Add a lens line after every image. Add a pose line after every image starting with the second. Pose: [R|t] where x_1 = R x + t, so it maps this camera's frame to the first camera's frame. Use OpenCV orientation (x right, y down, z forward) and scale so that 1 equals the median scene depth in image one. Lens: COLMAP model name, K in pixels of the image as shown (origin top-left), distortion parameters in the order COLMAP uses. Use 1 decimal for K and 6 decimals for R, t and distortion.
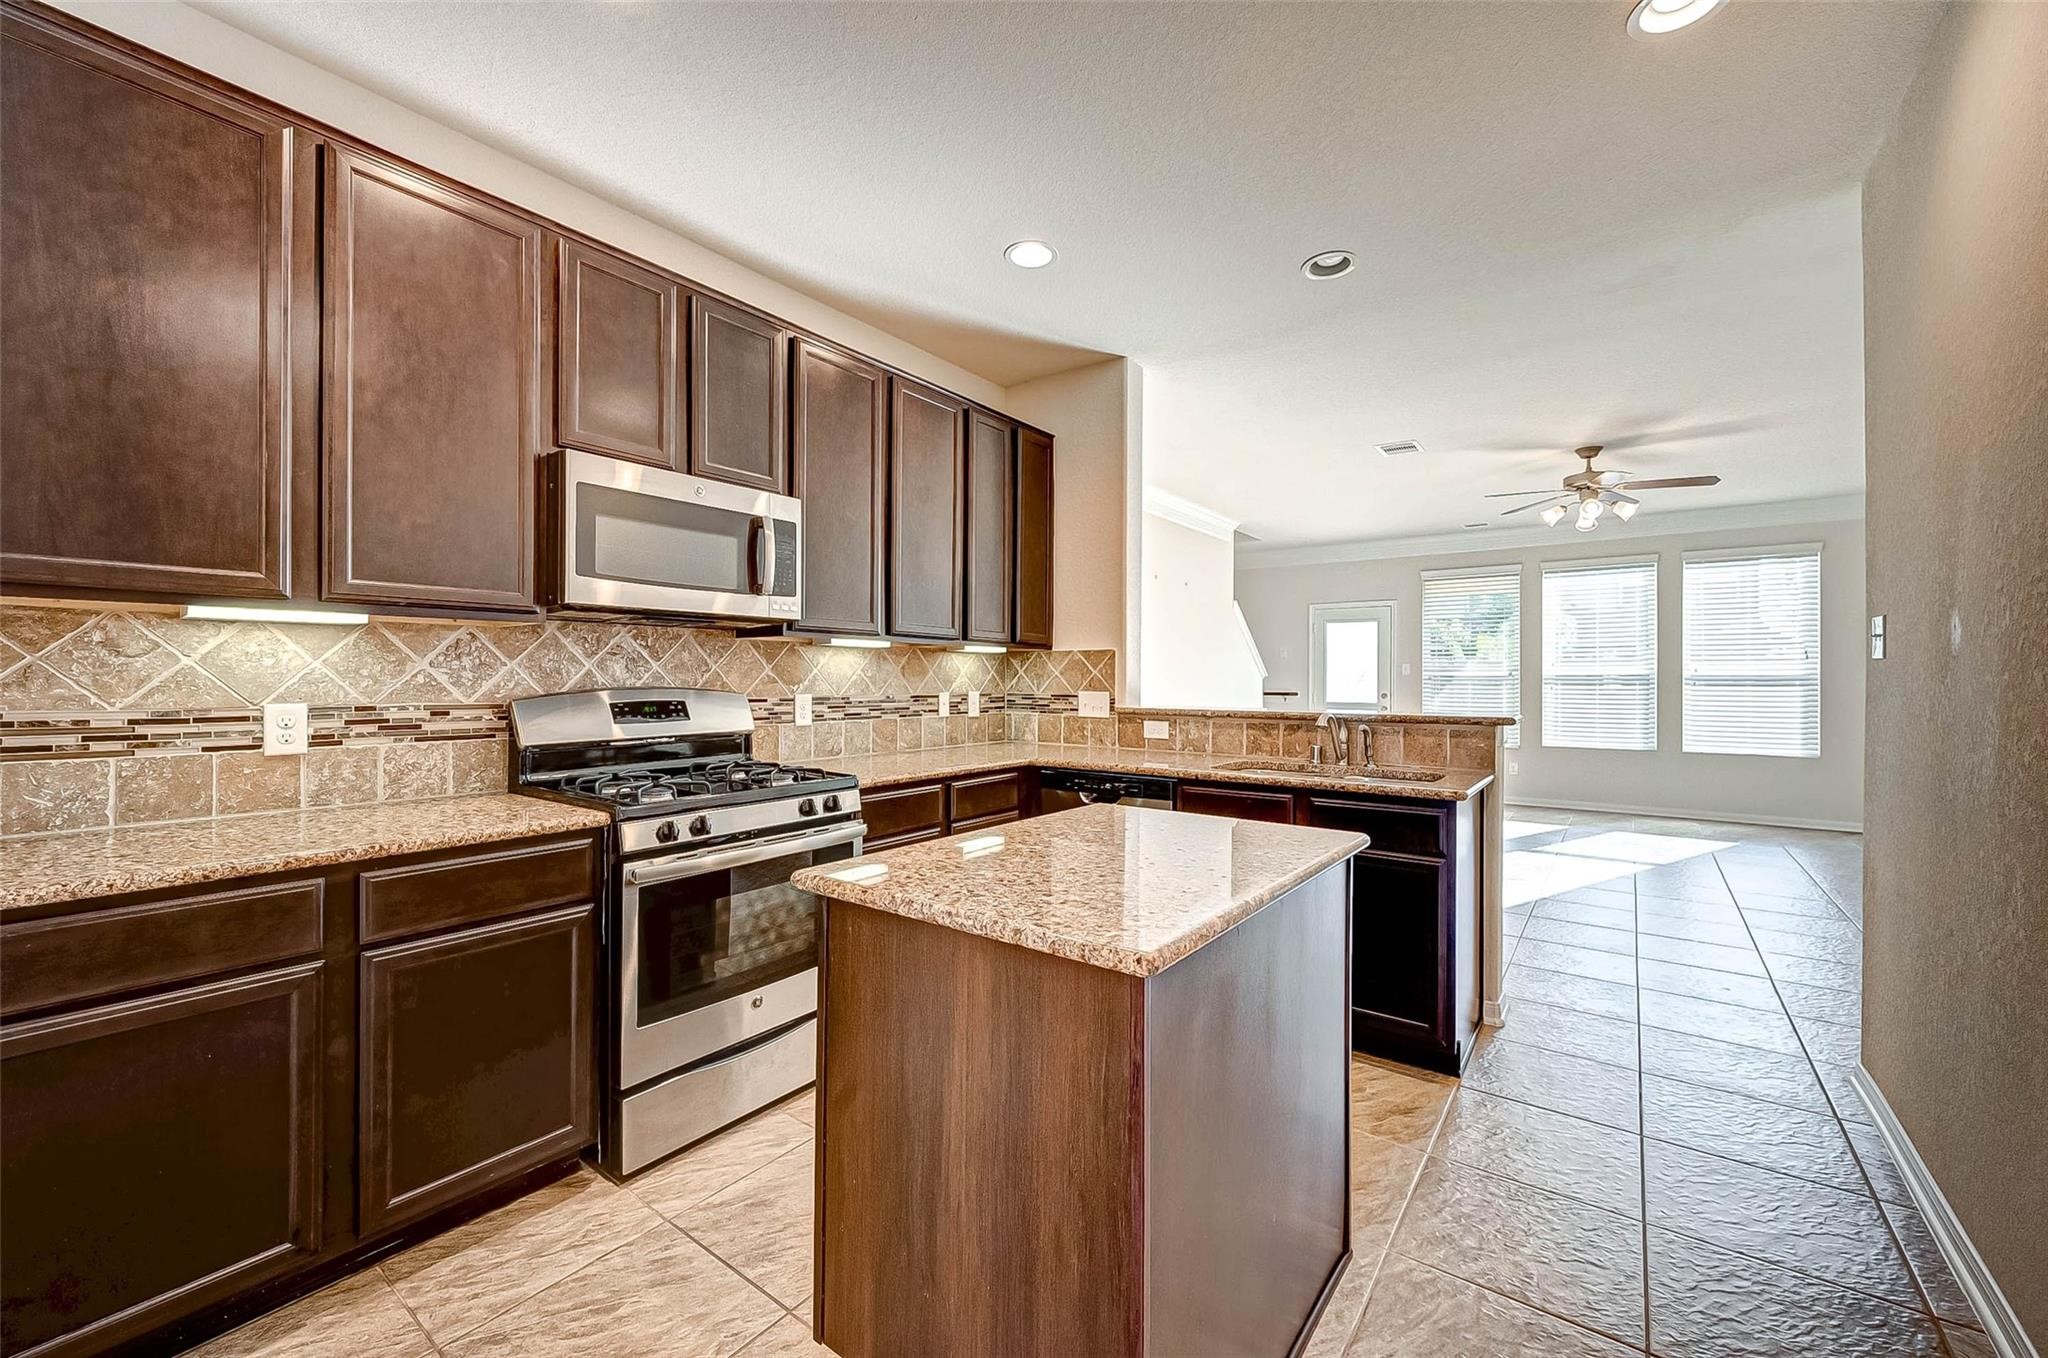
lens RADIAL K [[831.2, 0, 1011.9], [0, 831.2, 673.1], [0, 0, 1]] dist [0.000387, -0.001070]
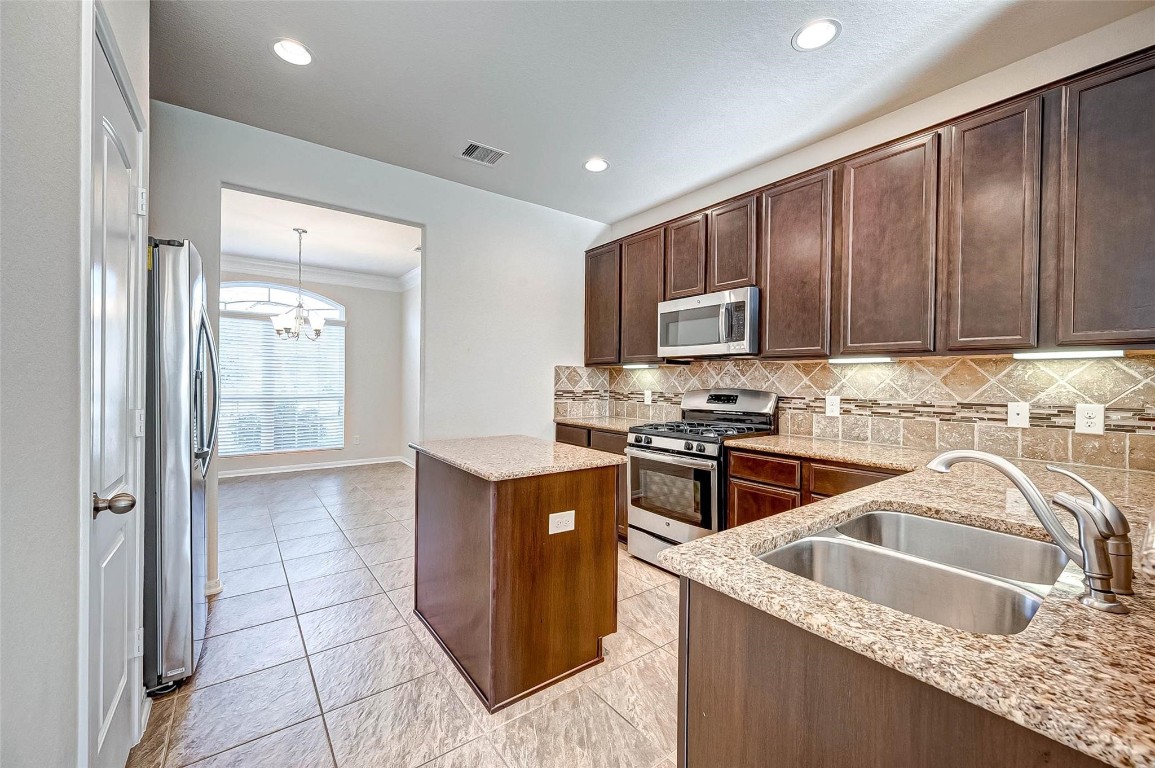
lens RADIAL K [[468.8, 0, 584.2], [0, 468.8, 383.7], [0, 0, 1]] dist [0.000387, -0.001070]
pose [[-0.288097, 0.000363, -0.957601, 0.648175], [-0.003814, 0.999992, 0.001526, 0.002727], [0.957594, 0.004092, -0.288093, 0.735310]]
